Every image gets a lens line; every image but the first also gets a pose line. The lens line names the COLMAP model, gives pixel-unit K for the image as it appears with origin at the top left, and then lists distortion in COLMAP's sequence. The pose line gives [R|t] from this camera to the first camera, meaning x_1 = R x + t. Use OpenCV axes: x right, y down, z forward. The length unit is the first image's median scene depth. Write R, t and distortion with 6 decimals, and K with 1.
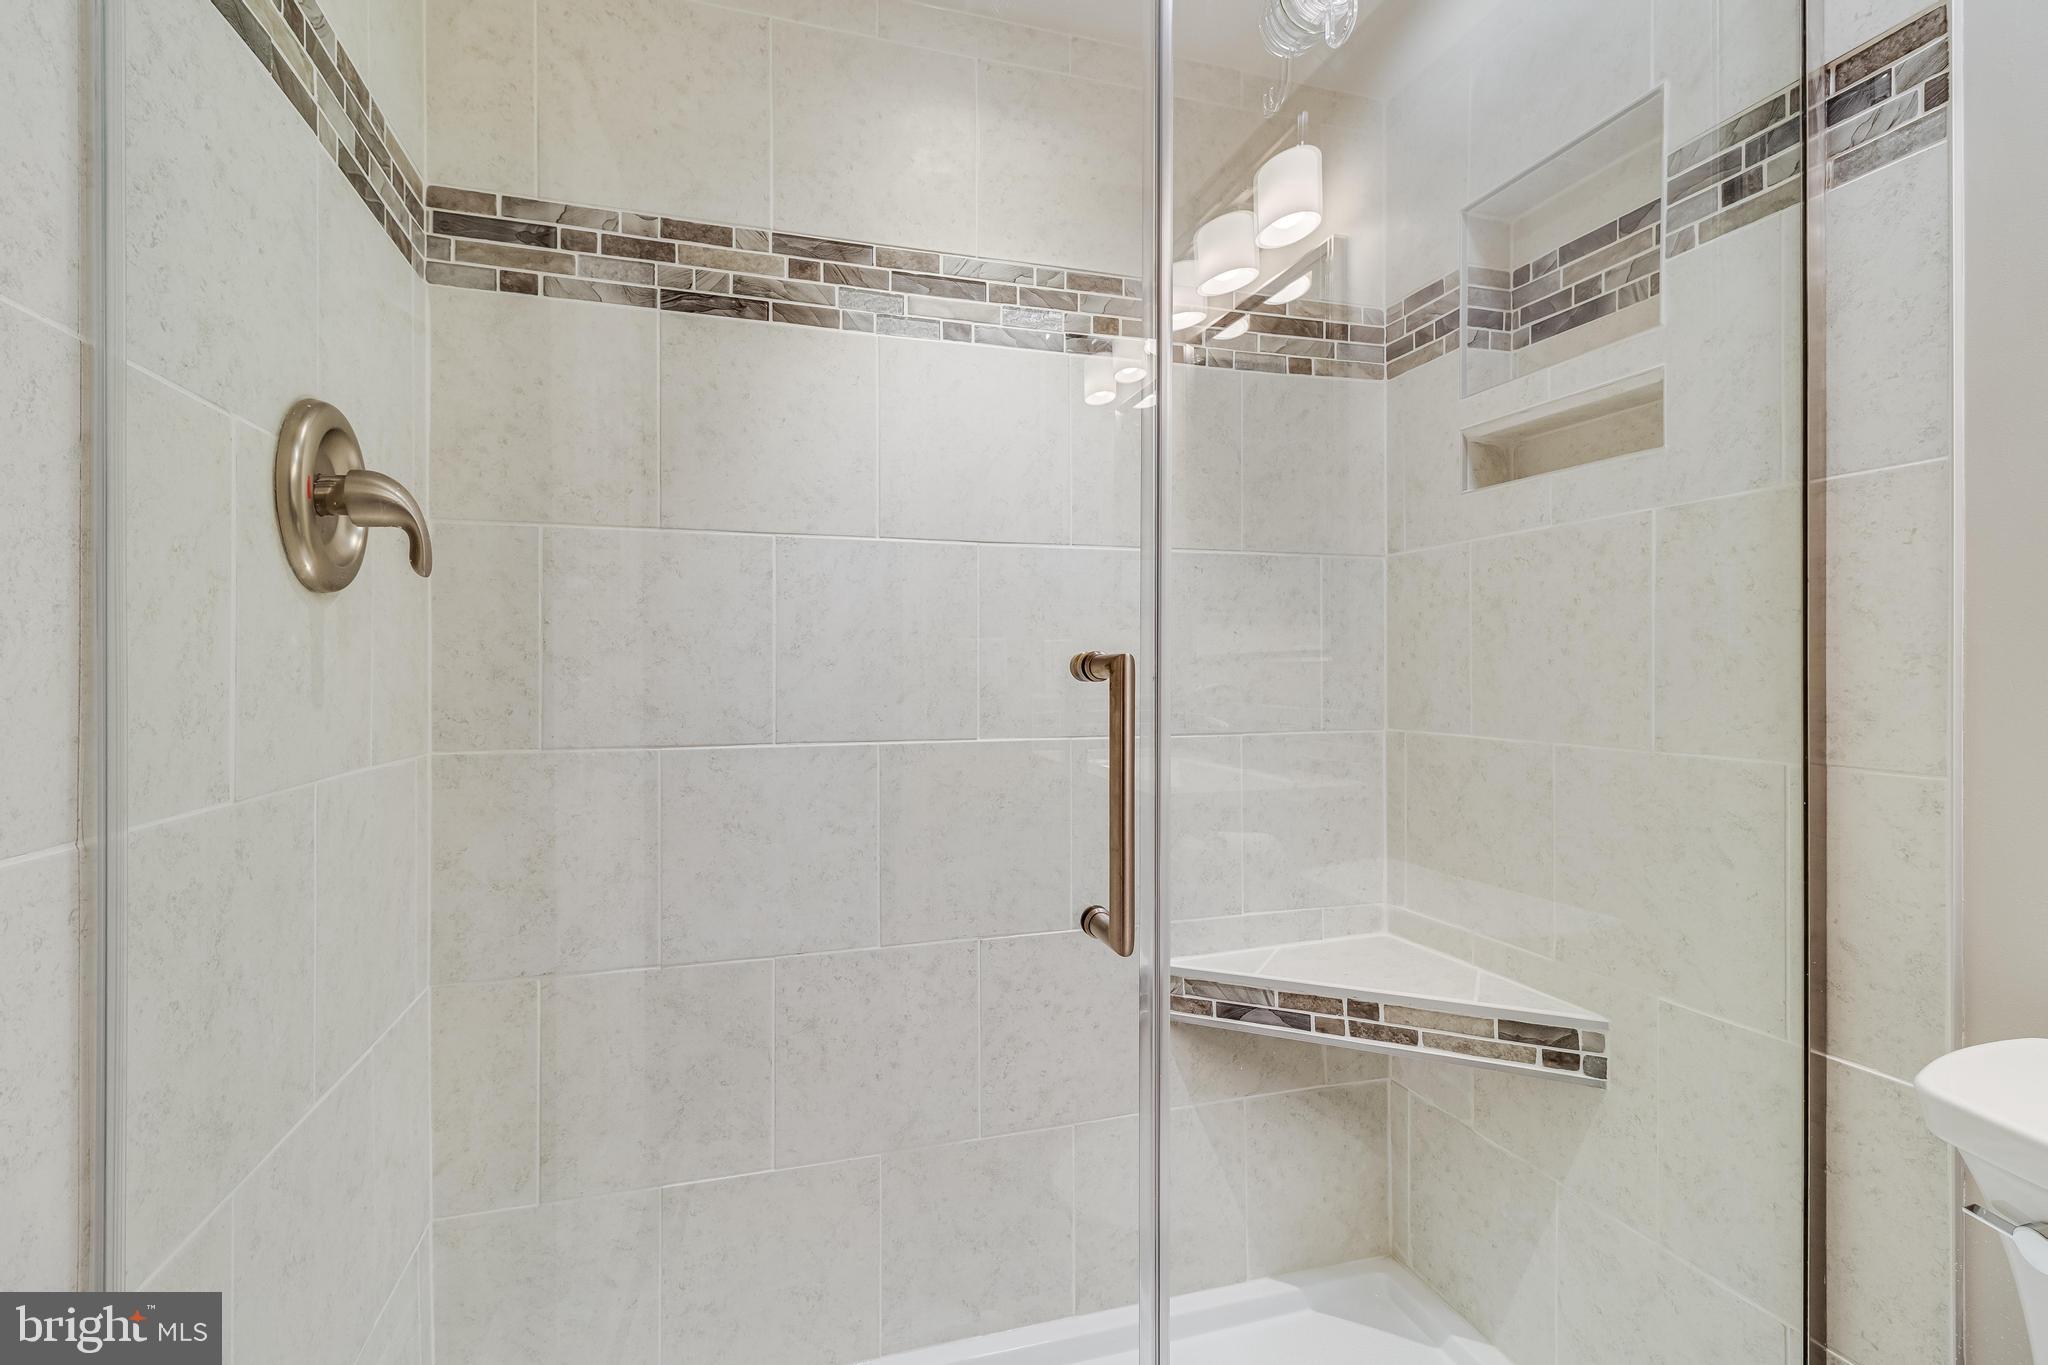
lens RADIAL K [[949.1, 0, 1013.5], [0, 949.1, 683.7], [0, 0, 1]] dist [0.002501, 0.000556]
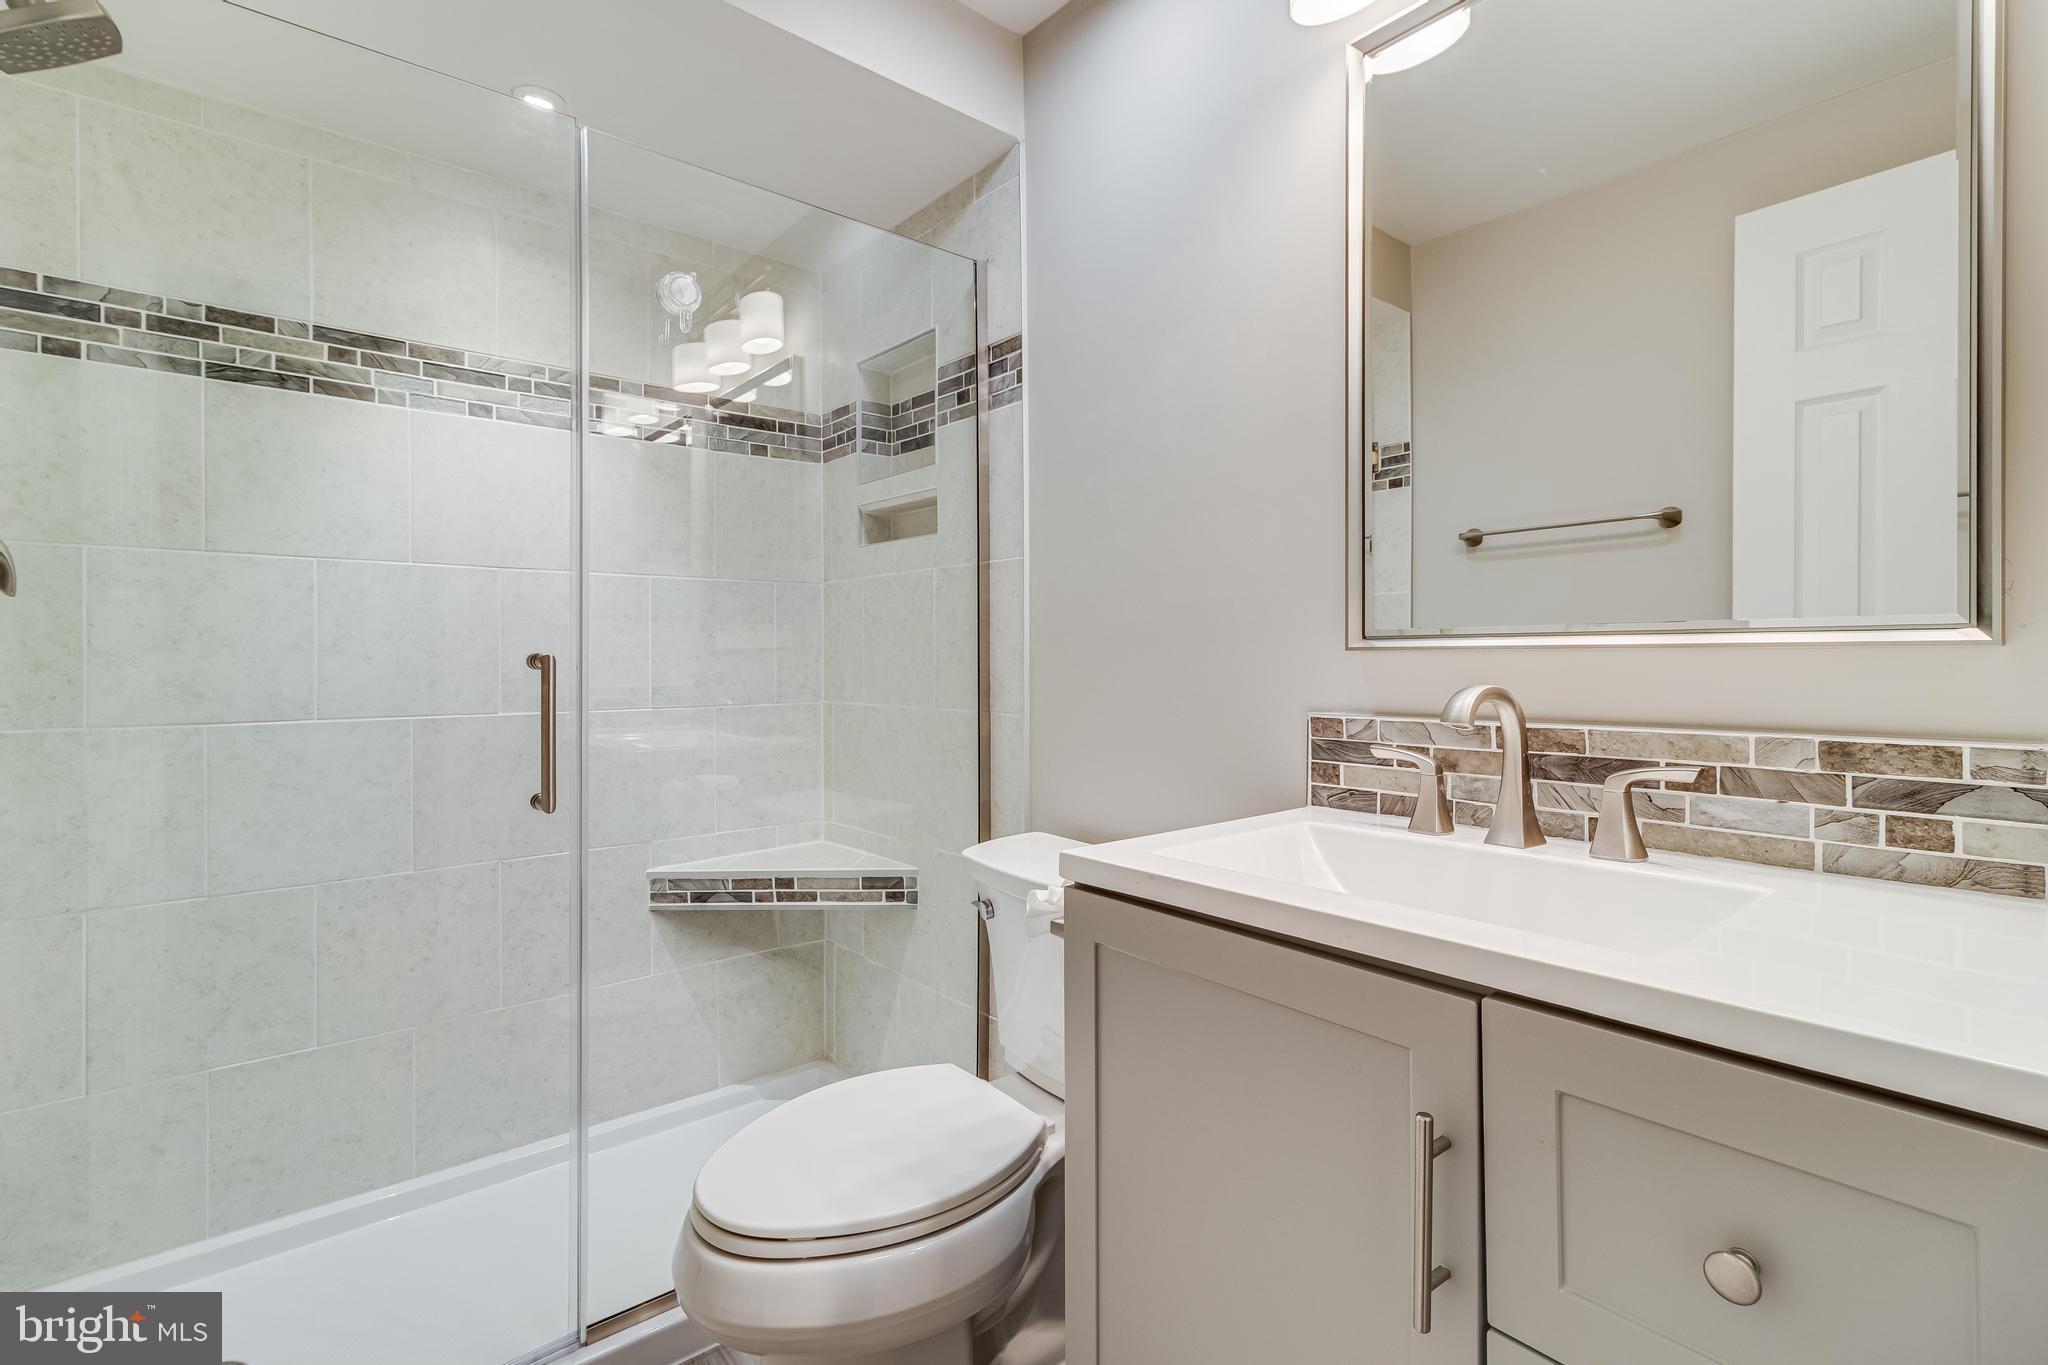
lens RADIAL K [[949.1, 0, 1029.9], [0, 949.1, 667.4], [0, 0, 1]] dist [0.002501, 0.000556]
pose [[0.917003, -0.004526, 0.398854, 0.122145], [0.007379, 0.999957, -0.005617, 0.006261], [-0.398811, 0.008094, 0.916997, -0.569087]]
